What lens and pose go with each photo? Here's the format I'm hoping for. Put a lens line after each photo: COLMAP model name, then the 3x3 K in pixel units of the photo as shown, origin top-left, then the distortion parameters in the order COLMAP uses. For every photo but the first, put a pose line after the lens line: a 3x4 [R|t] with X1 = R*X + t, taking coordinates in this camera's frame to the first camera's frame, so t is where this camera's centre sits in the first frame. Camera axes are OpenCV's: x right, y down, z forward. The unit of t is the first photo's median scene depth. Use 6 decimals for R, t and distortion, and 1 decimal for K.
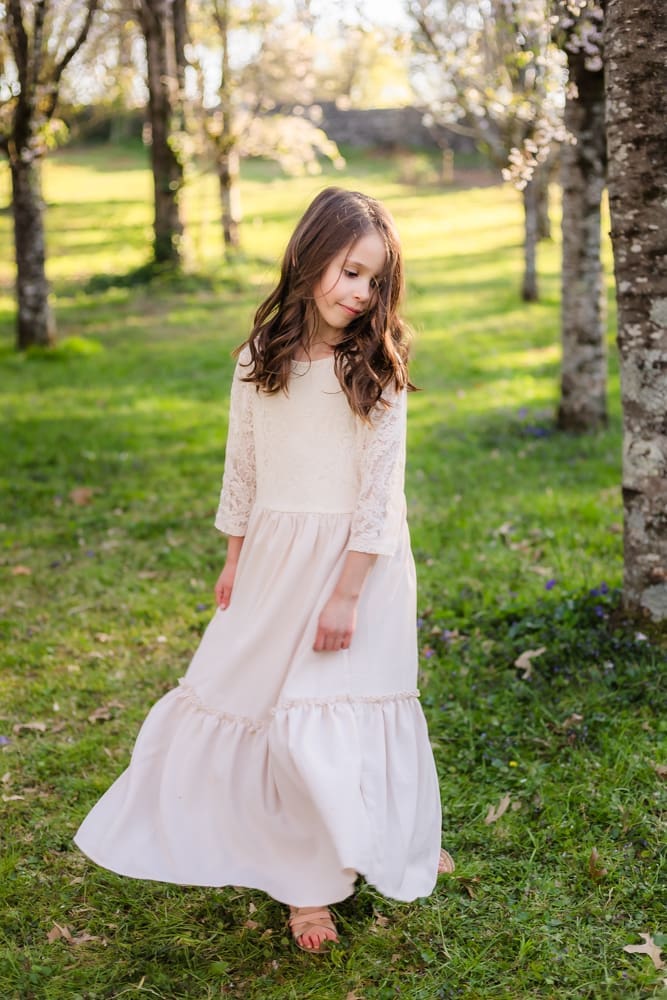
lens RADIAL K [[1462.1, 0, 338.3], [0, 1462.1, 486.1], [0, 0, 1]] dist [0.017123, 0.000000]
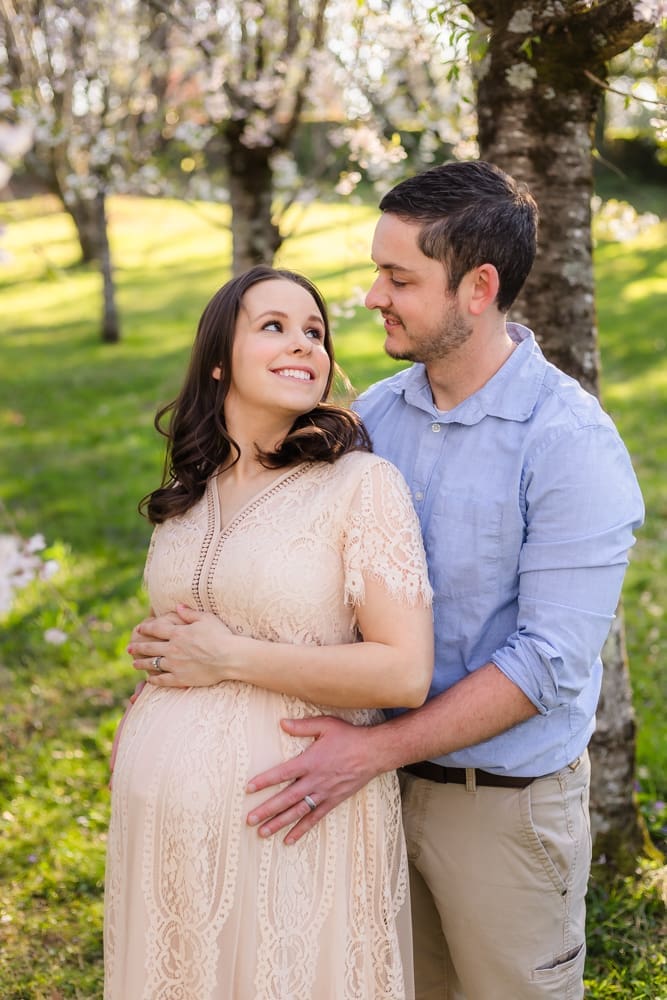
lens RADIAL K [[1462.1, 0, 337.5], [0, 1462.1, 496.6], [0, 0, 1]] dist [0.017123, 0.000000]
pose [[0.943632, -0.069671, 0.323582, -0.225498], [0.065137, 0.997567, 0.024833, -0.171843], [-0.324525, -0.002356, 0.945874, 0.141463]]
